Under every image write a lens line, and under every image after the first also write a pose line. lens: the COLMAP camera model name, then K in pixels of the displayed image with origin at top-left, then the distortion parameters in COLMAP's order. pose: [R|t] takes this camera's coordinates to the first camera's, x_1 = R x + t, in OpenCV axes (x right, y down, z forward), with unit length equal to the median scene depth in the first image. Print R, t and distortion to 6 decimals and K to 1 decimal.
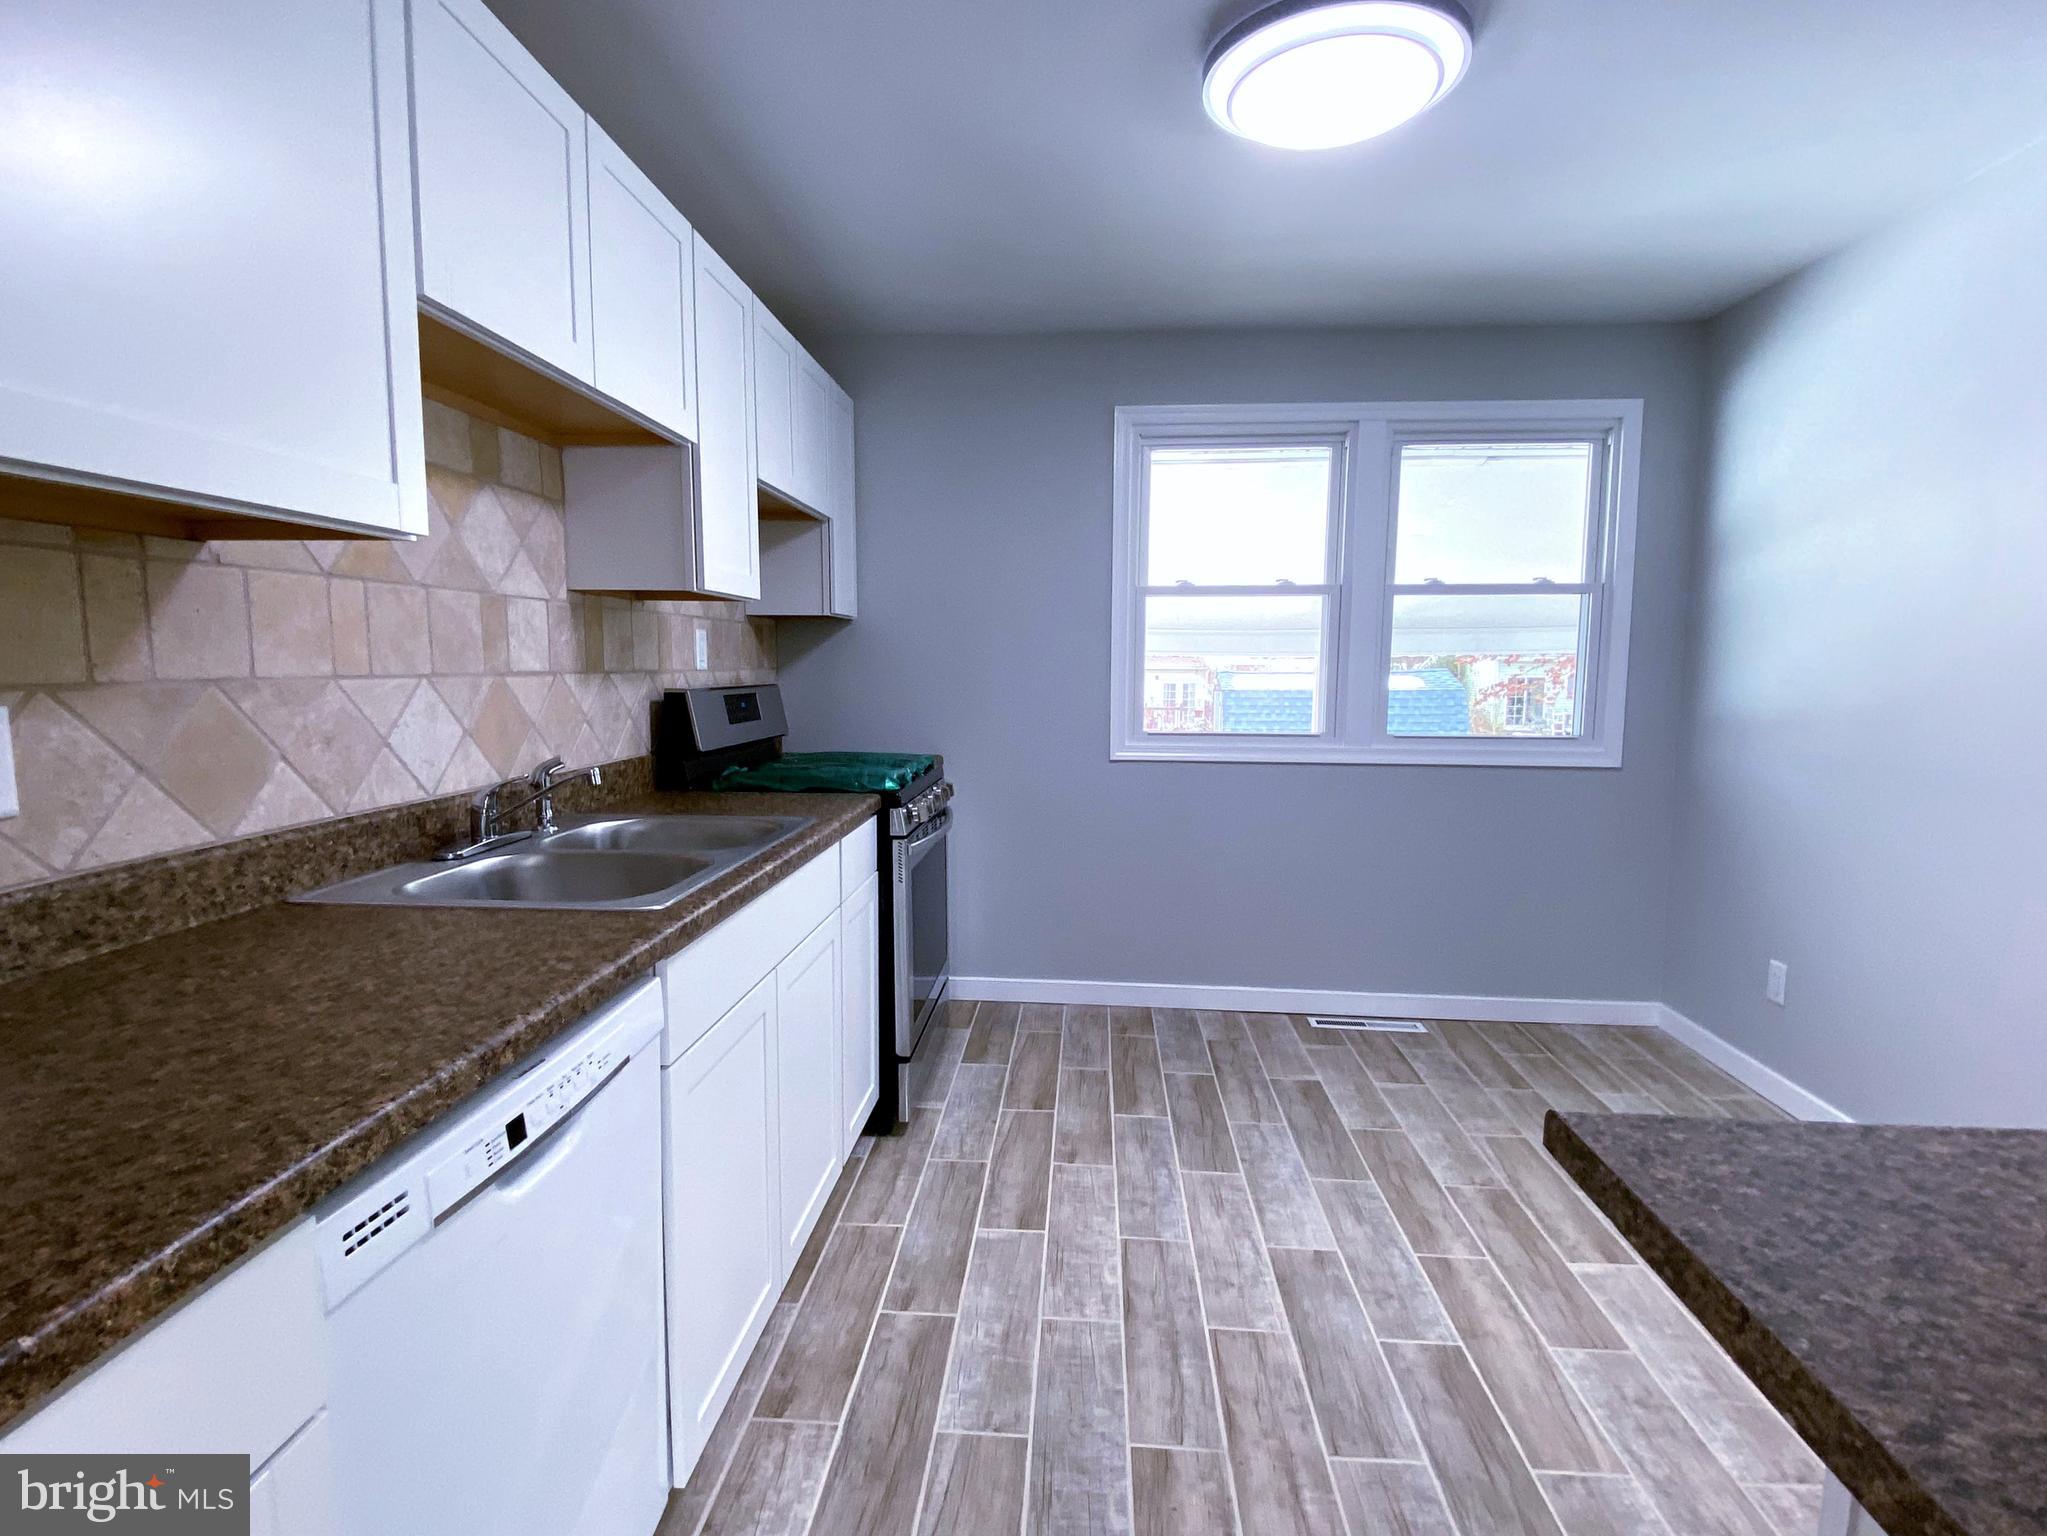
lens RADIAL K [[1006.4, 0, 1023.5], [0, 1006.4, 768.0], [0, 0, 1]] dist [0.001882, -0.021901]
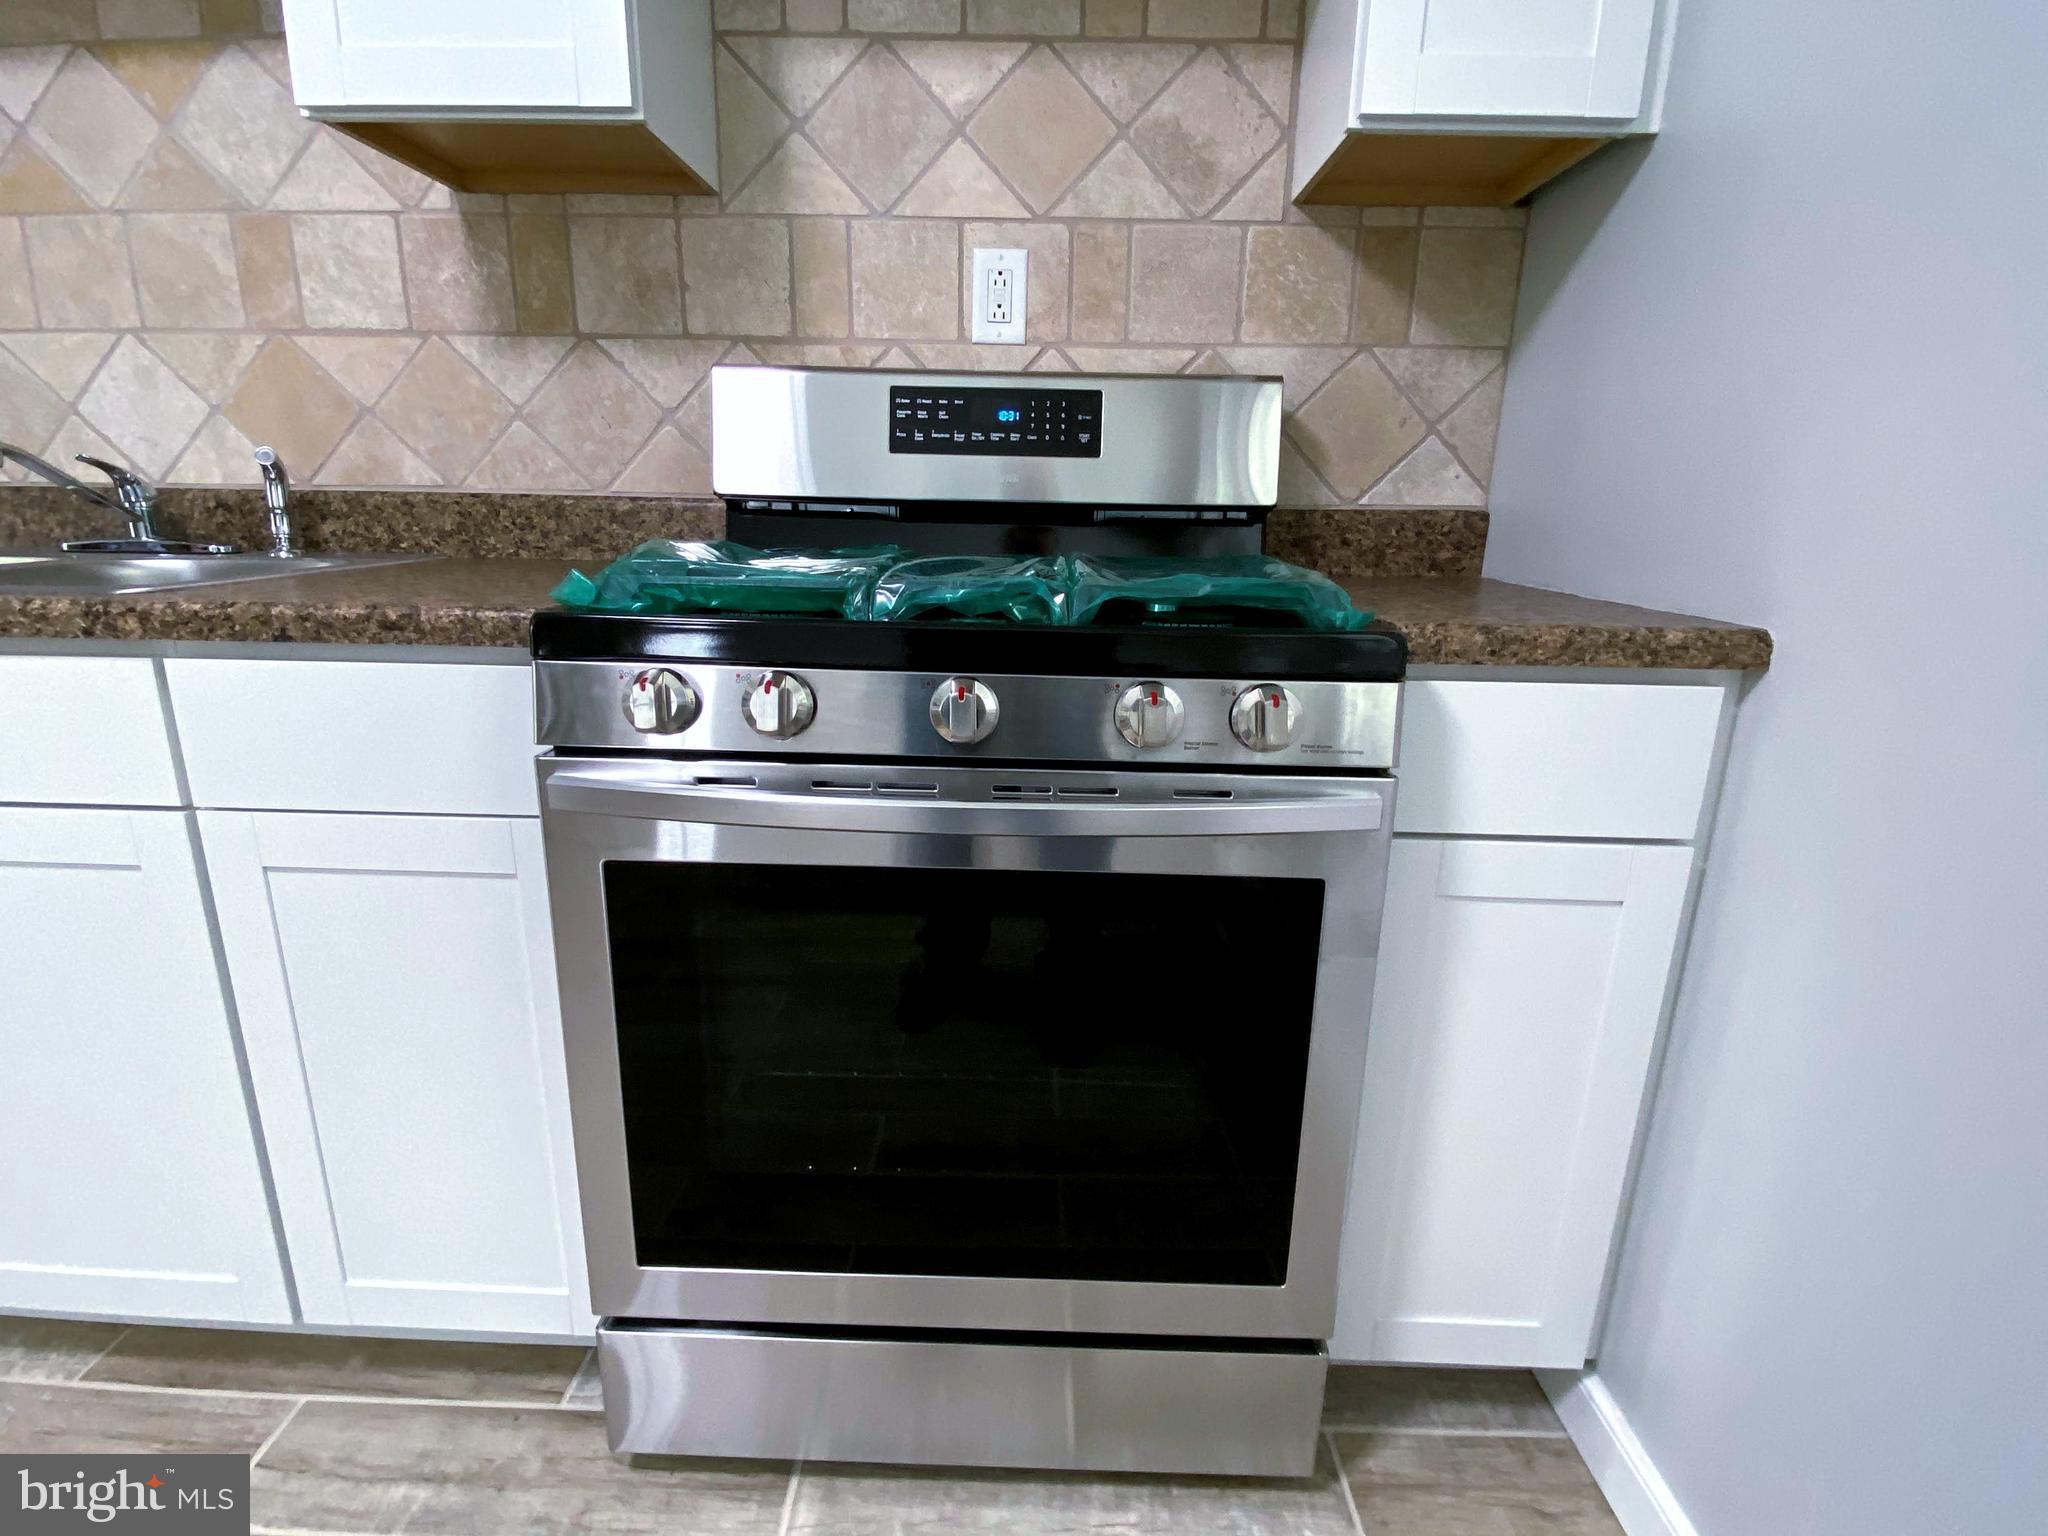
lens RADIAL K [[1009.3, 0, 1023.7], [0, 1009.3, 765.2], [0, 0, 1]] dist [0.027585, -0.022559]
pose [[0.036421, 0.258220, -0.965399, 0.333283], [-0.121654, 0.960001, 0.252187, -0.049706], [0.991904, 0.108260, 0.066378, 1.744832]]
